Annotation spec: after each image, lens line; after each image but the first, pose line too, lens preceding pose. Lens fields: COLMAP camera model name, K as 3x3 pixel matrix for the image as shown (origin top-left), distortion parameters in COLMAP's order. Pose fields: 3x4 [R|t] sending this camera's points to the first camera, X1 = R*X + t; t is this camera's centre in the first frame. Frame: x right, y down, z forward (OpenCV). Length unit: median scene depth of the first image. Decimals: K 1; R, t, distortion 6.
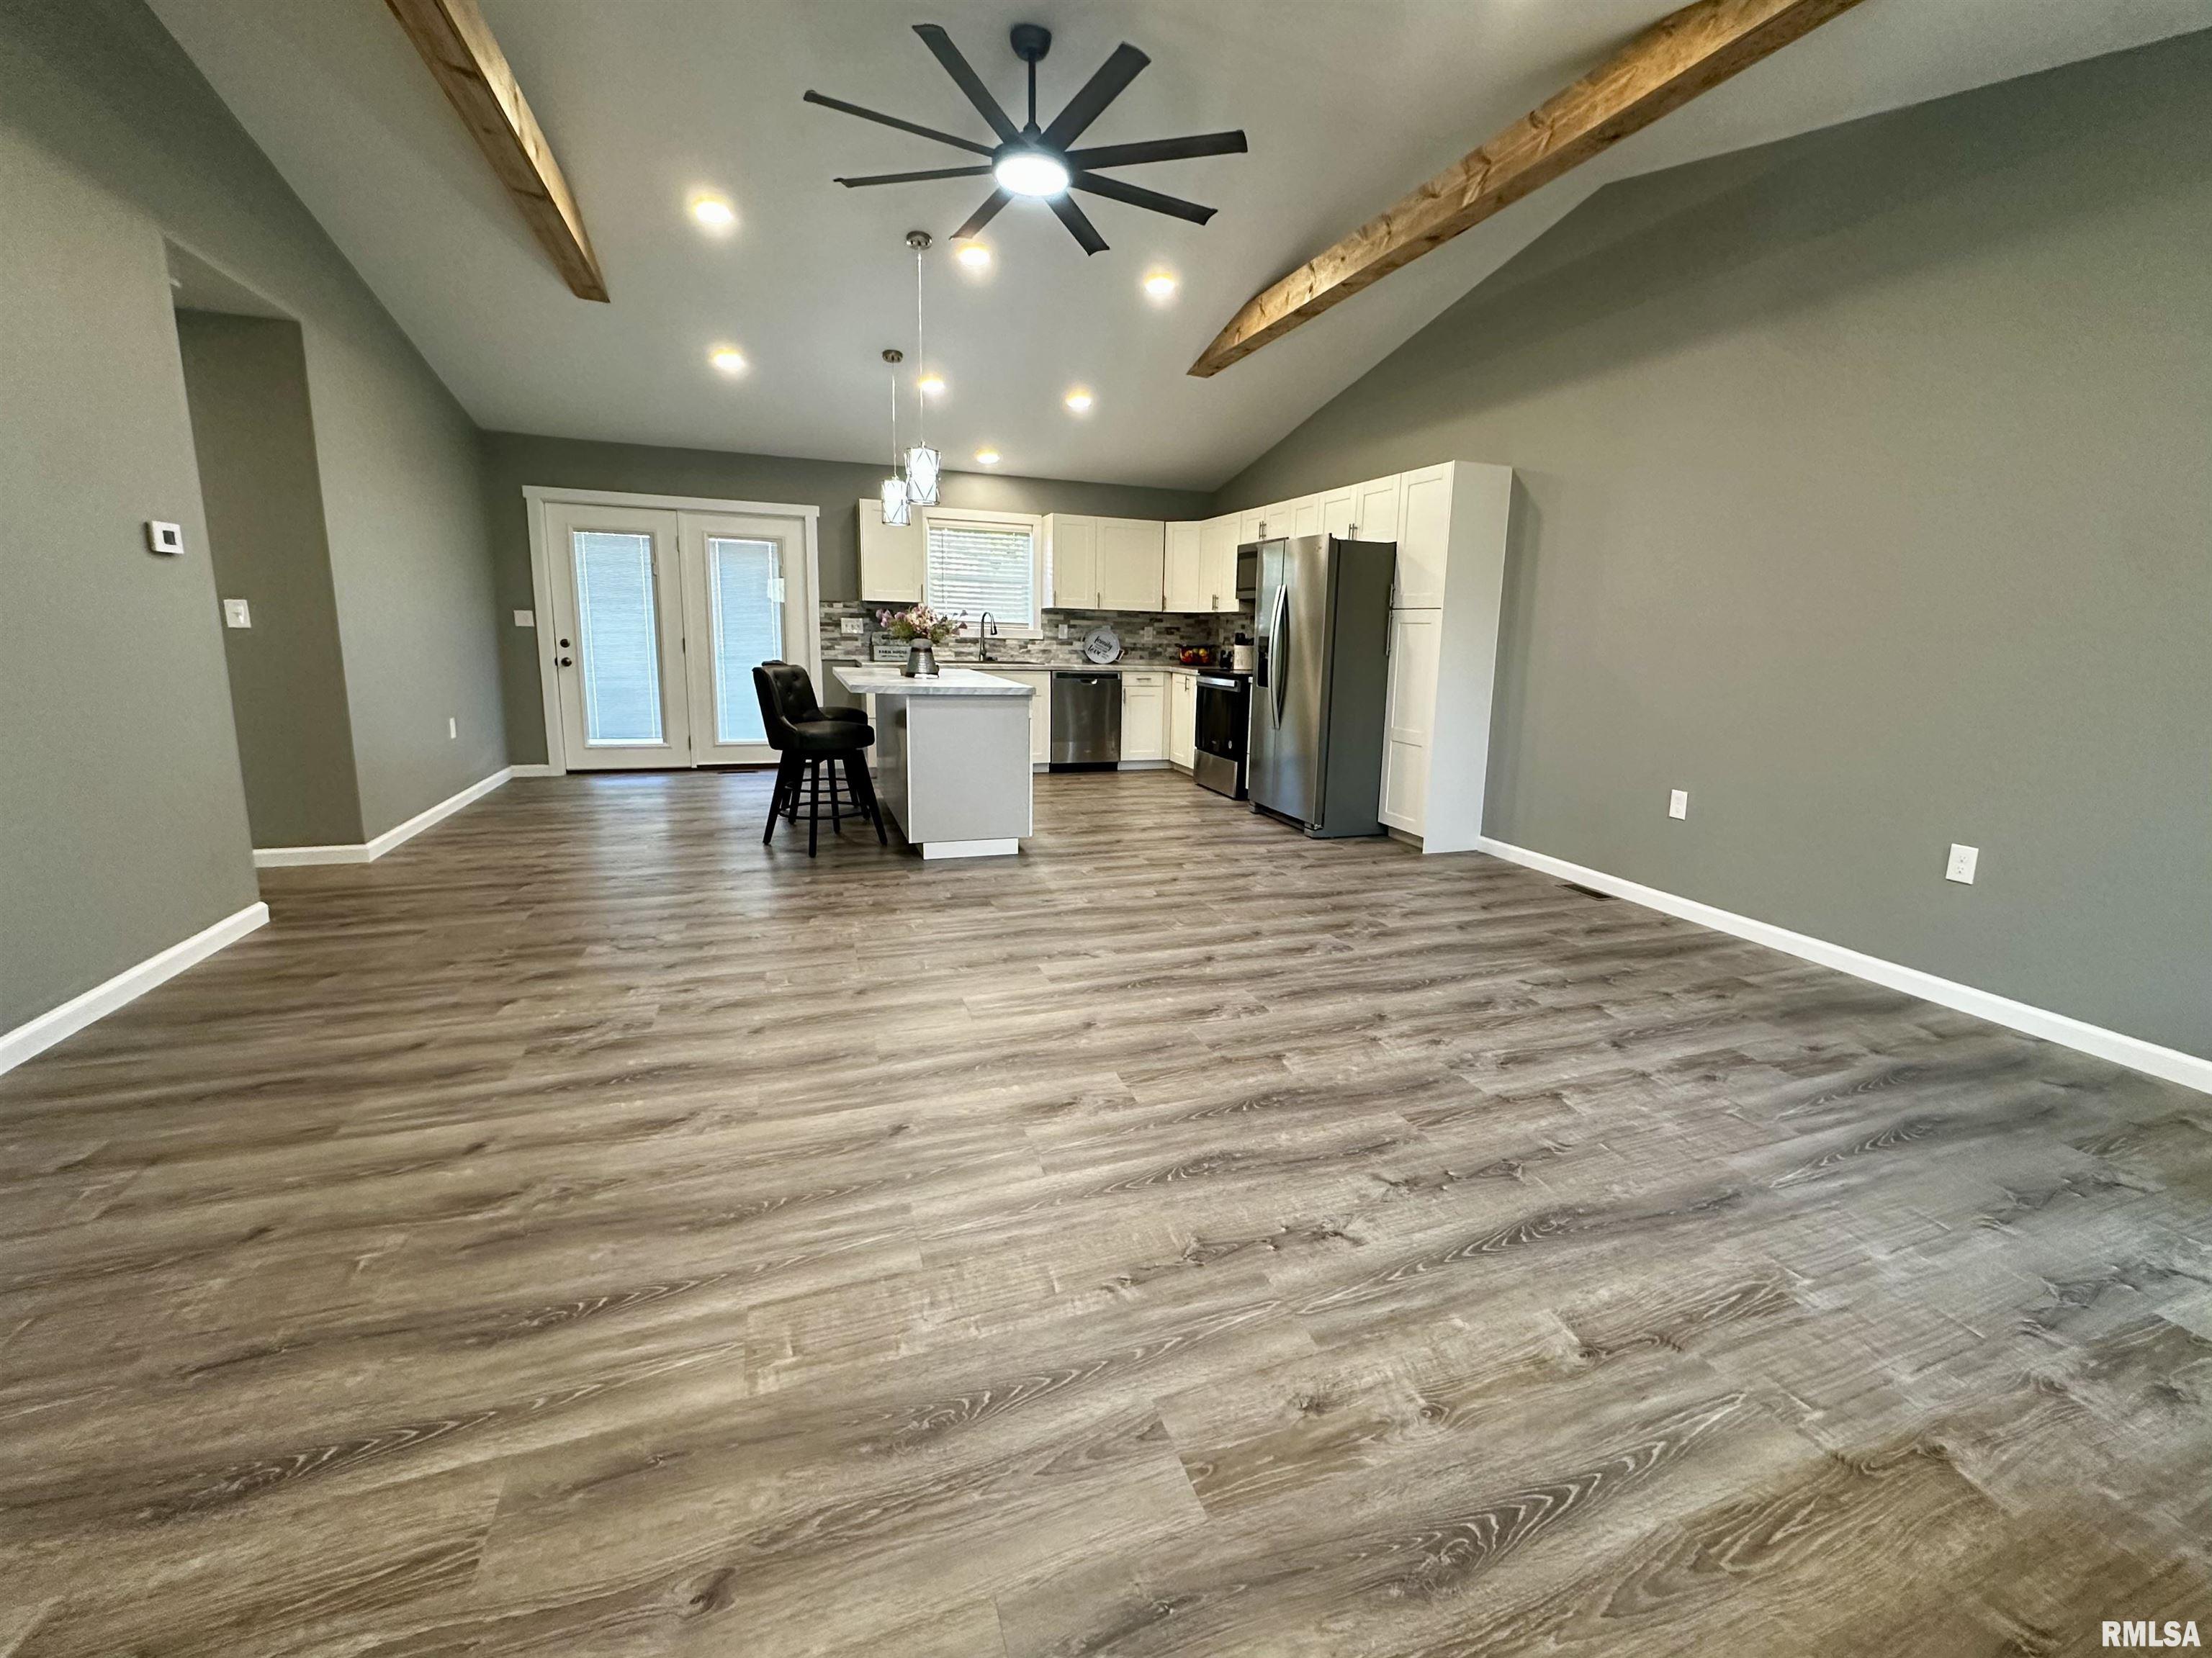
lens RADIAL K [[949.7, 0, 1163.4], [0, 949.7, 801.5], [0, 0, 1]] dist [-0.001711, -0.000032]
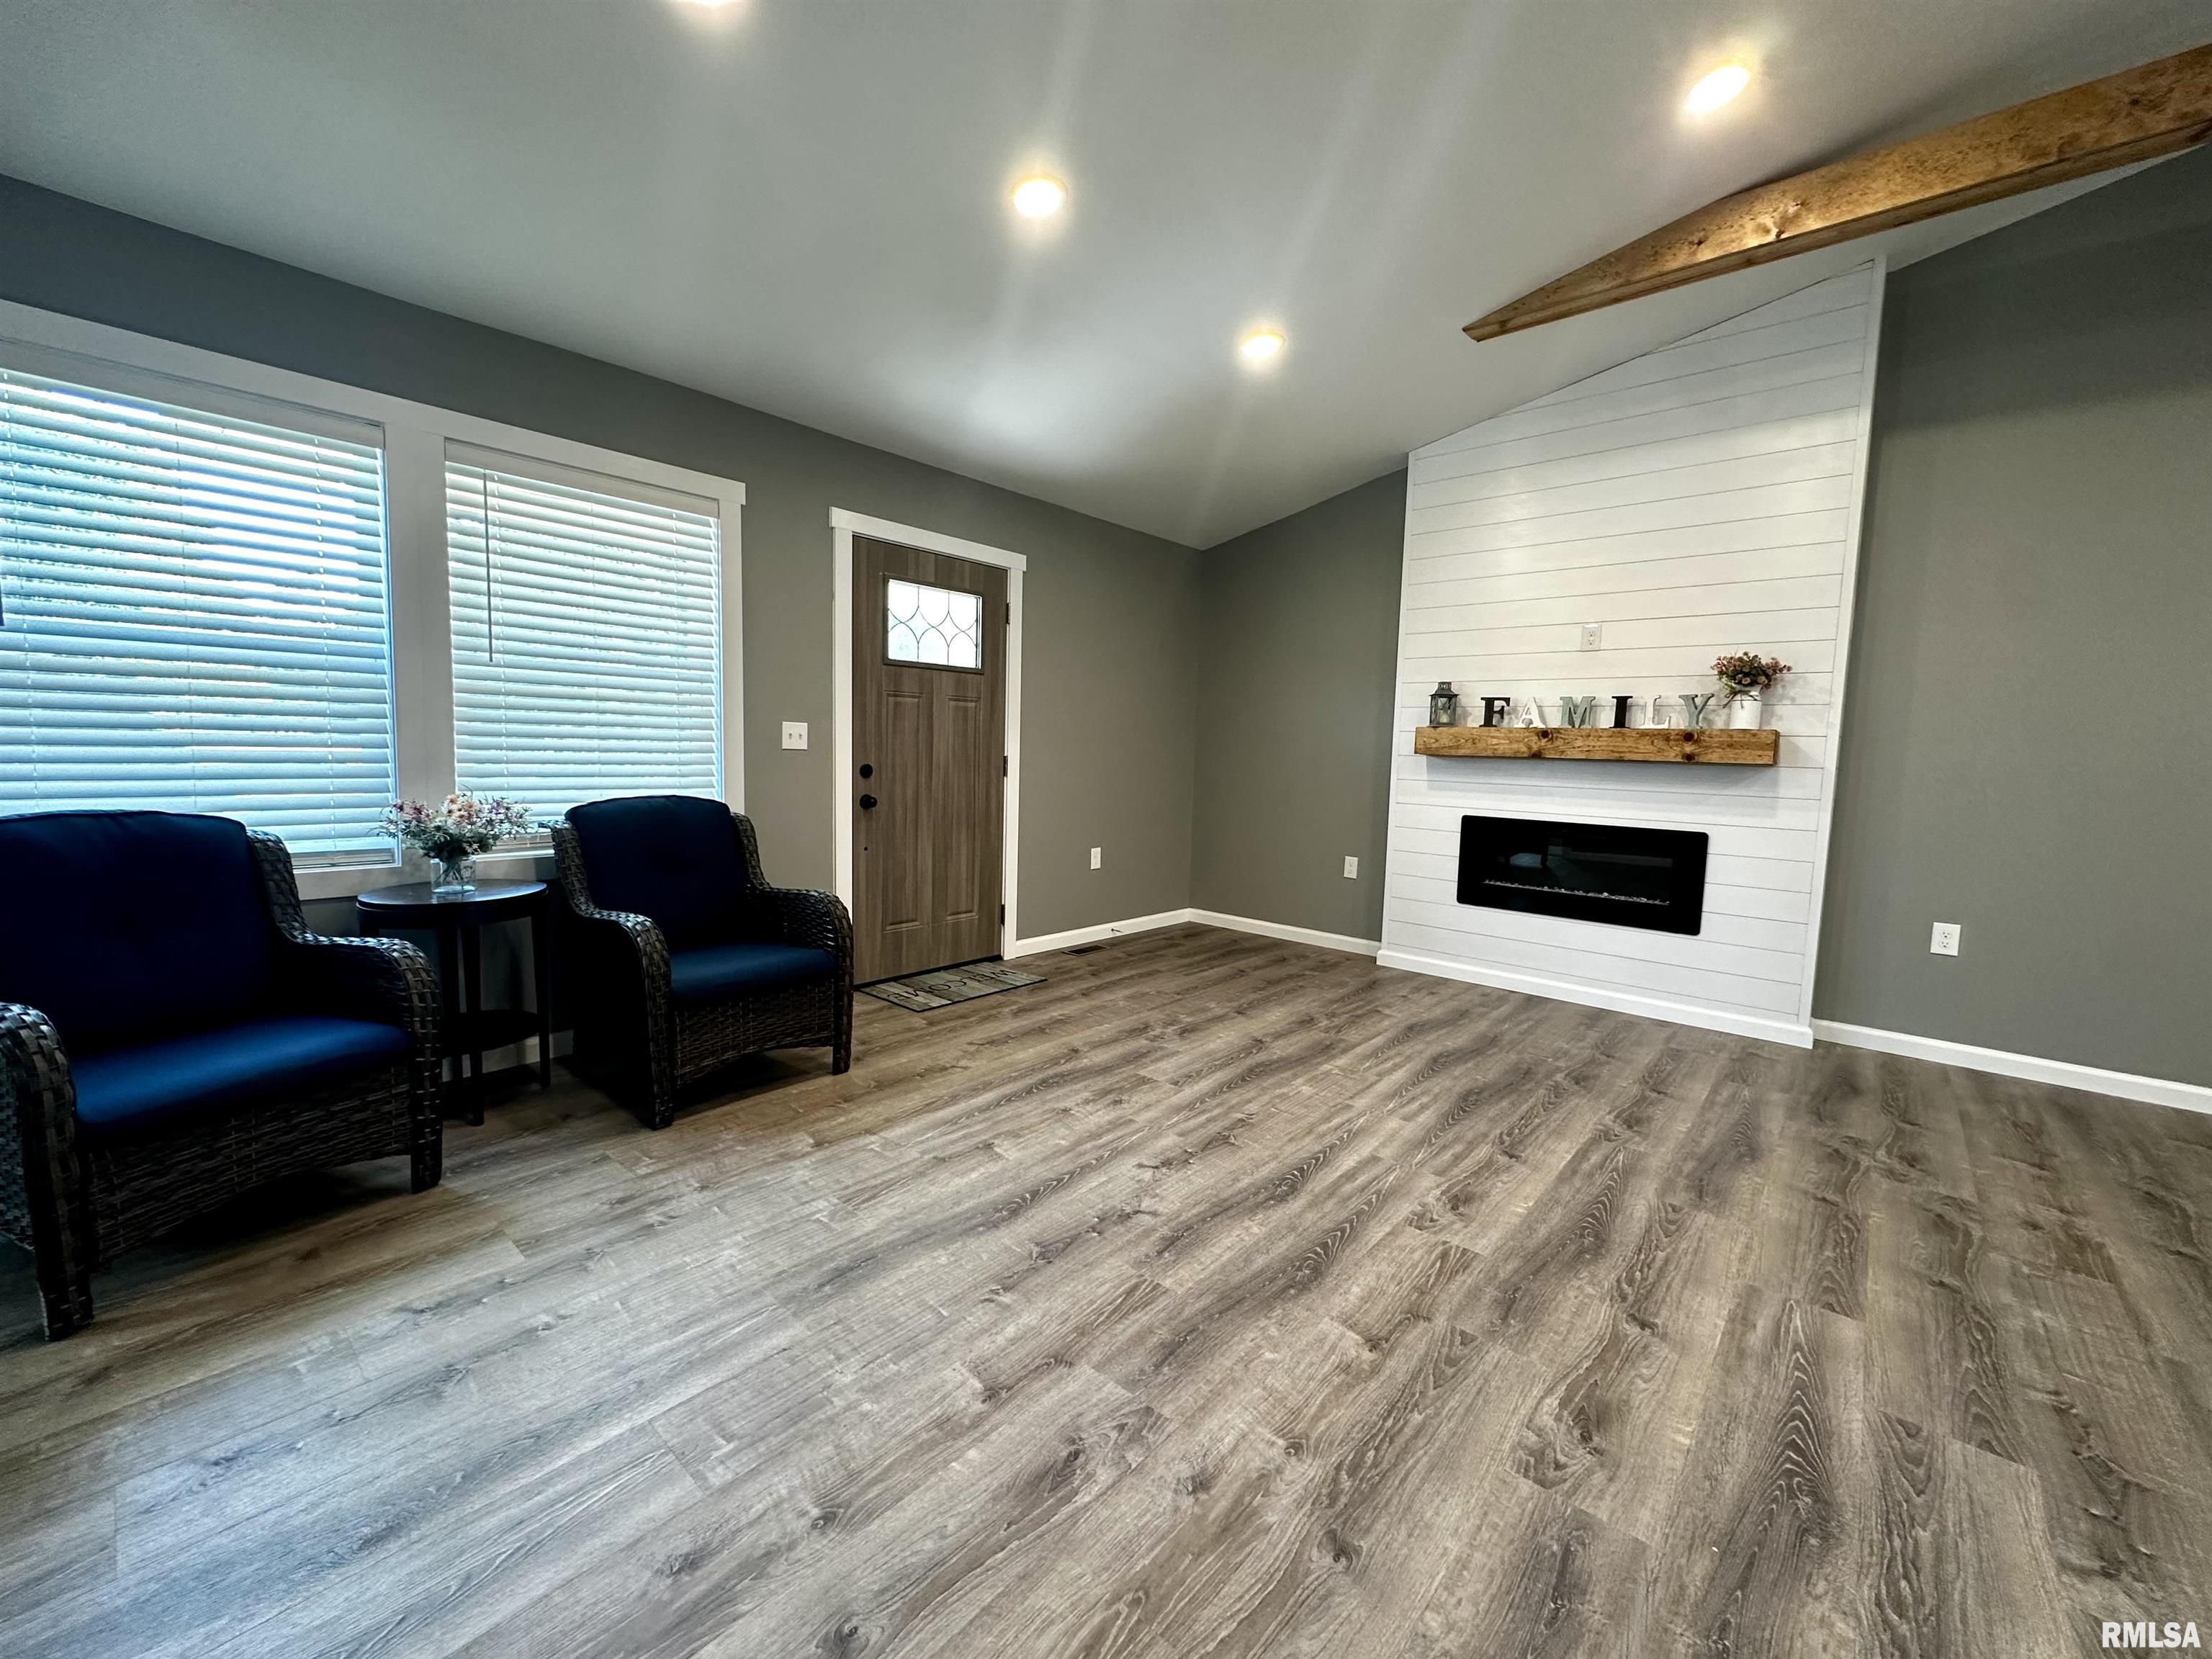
lens RADIAL K [[880.3, 0, 1106.9], [0, 880.3, 826.1], [0, 0, 1]] dist [-0.004037, 0.000456]
pose [[-0.889316, -0.011286, -0.457154, 0.495943], [-0.132520, 0.963159, 0.234017, -0.180869], [0.437670, 0.268697, -0.858048, 1.150210]]
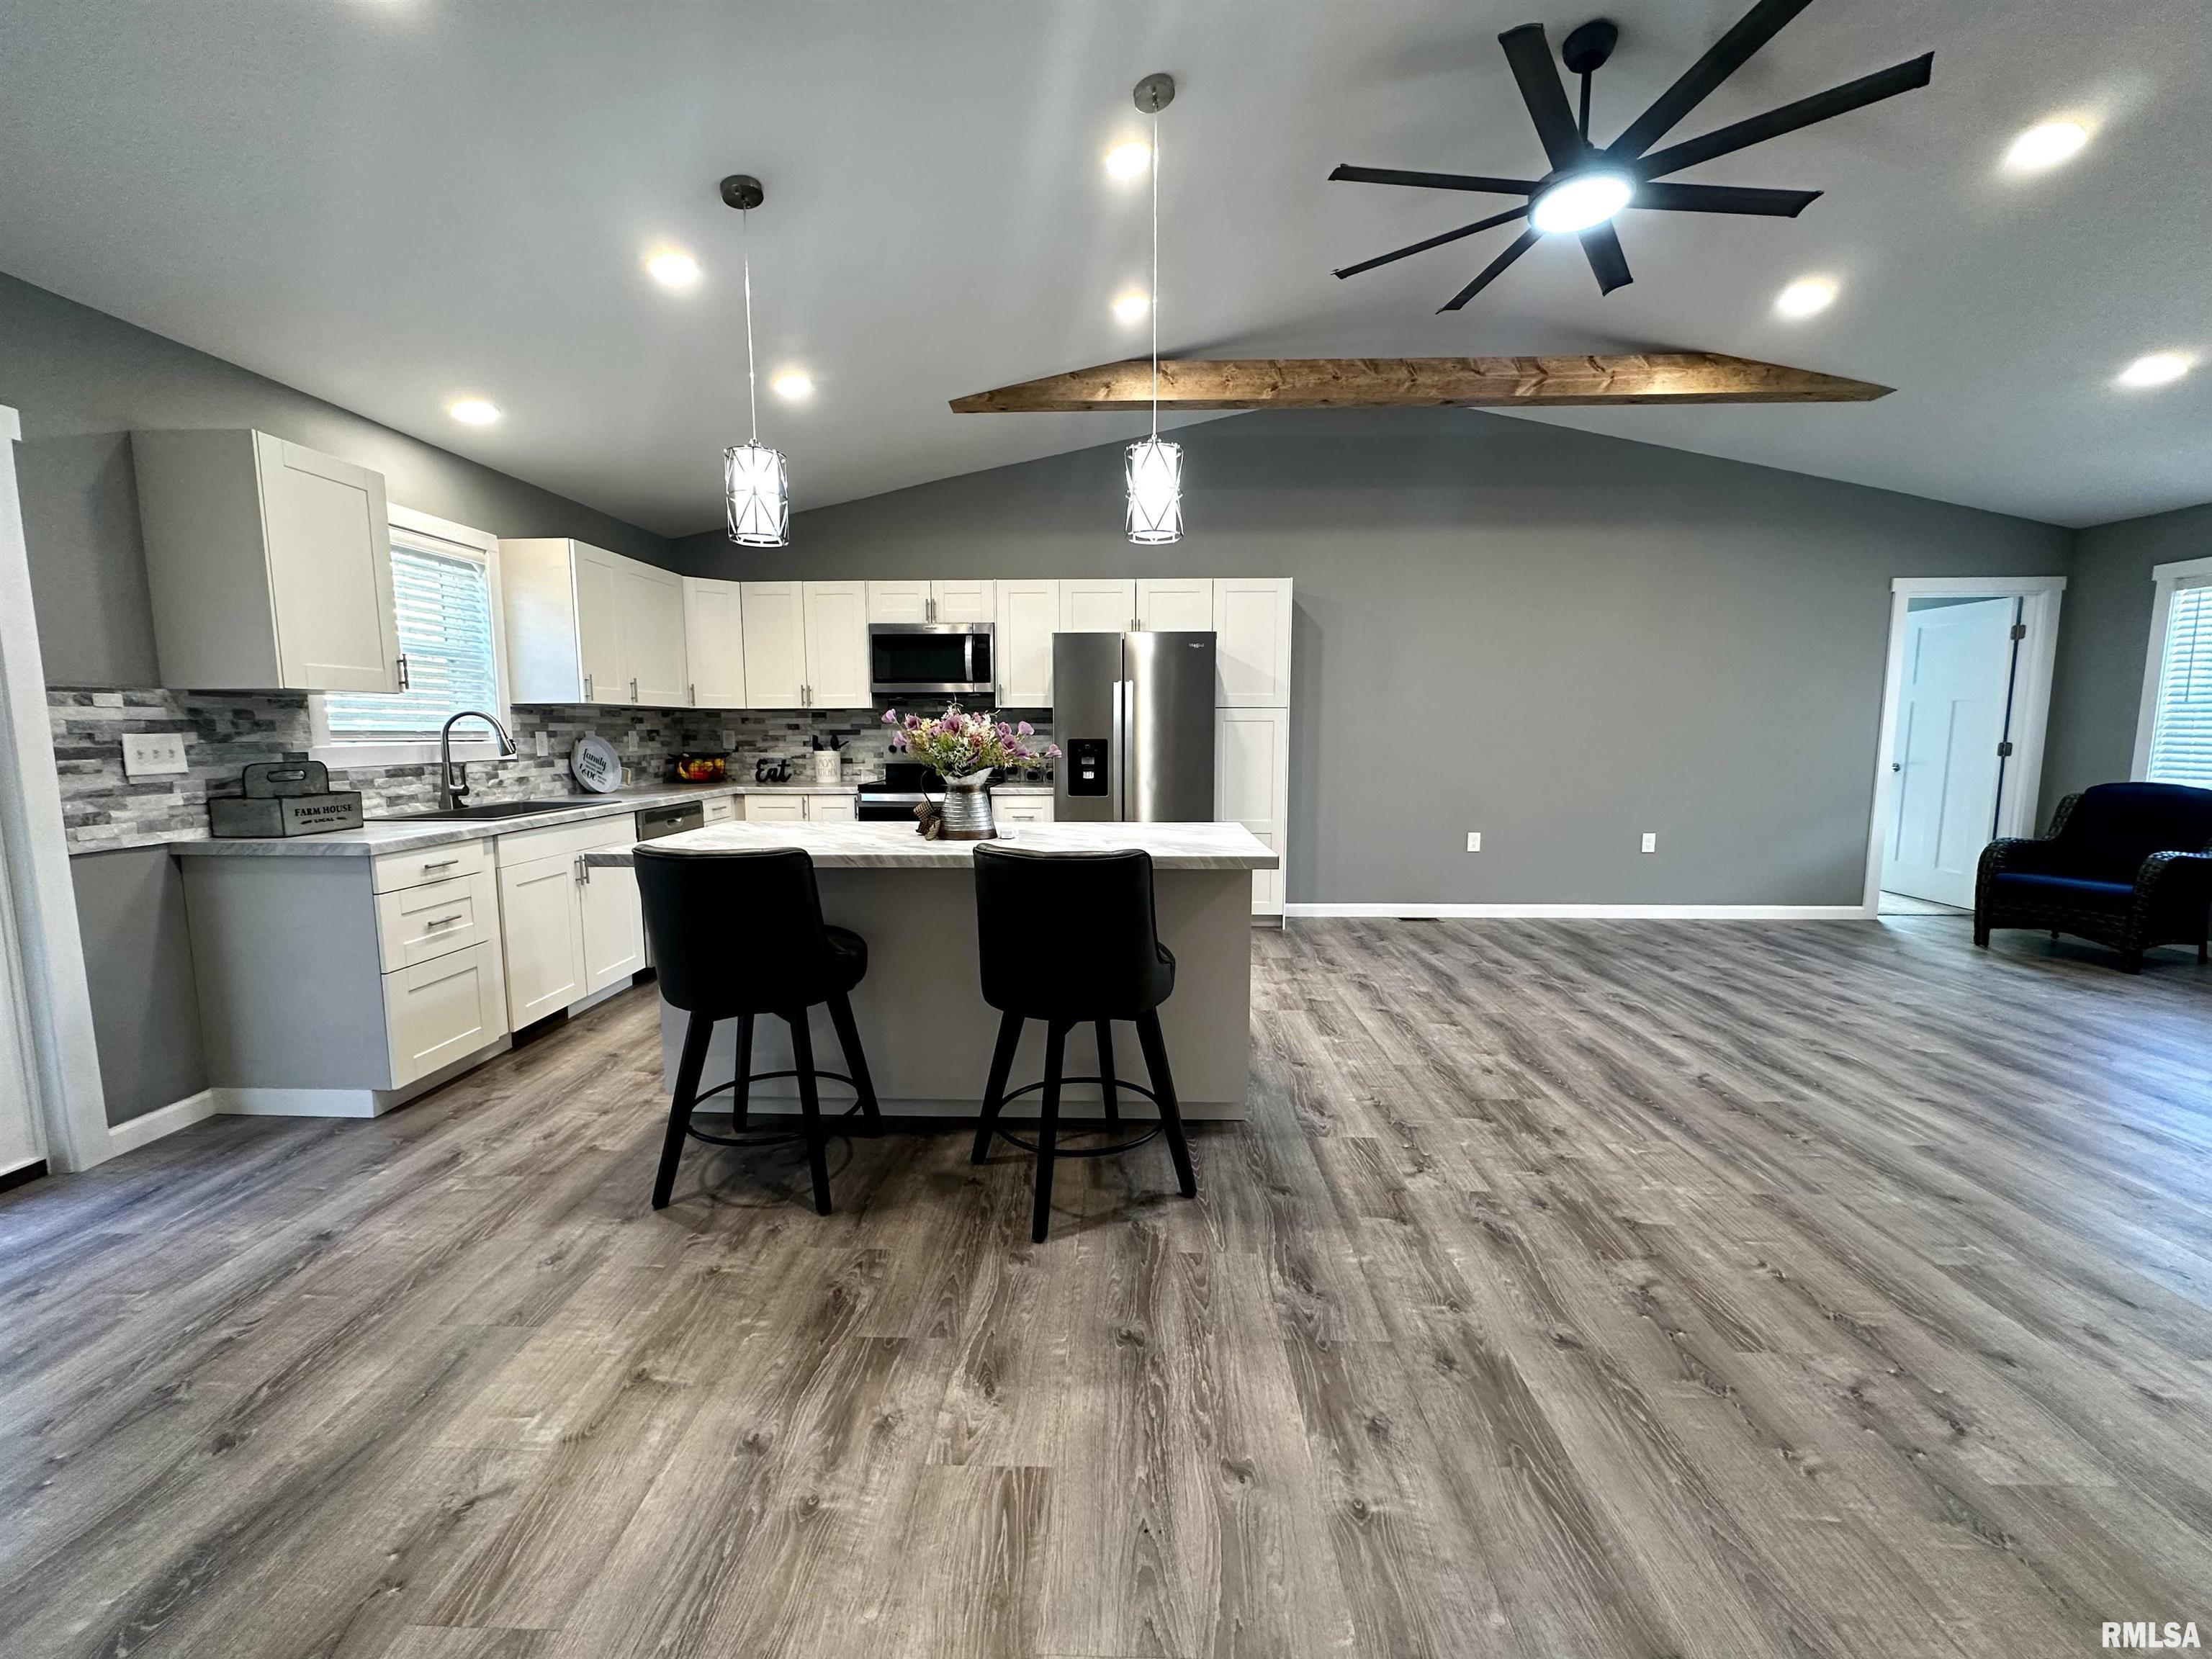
lens RADIAL K [[877.6, 0, 1106.0], [0, 877.6, 829.5], [0, 0, 1]] dist [-0.004029, 0.000387]
pose [[0.394506, -0.133580, 0.909132, -1.190708], [0.174990, 0.982193, 0.068380, -0.272595], [-0.902077, 0.132113, 0.410856, 1.257332]]
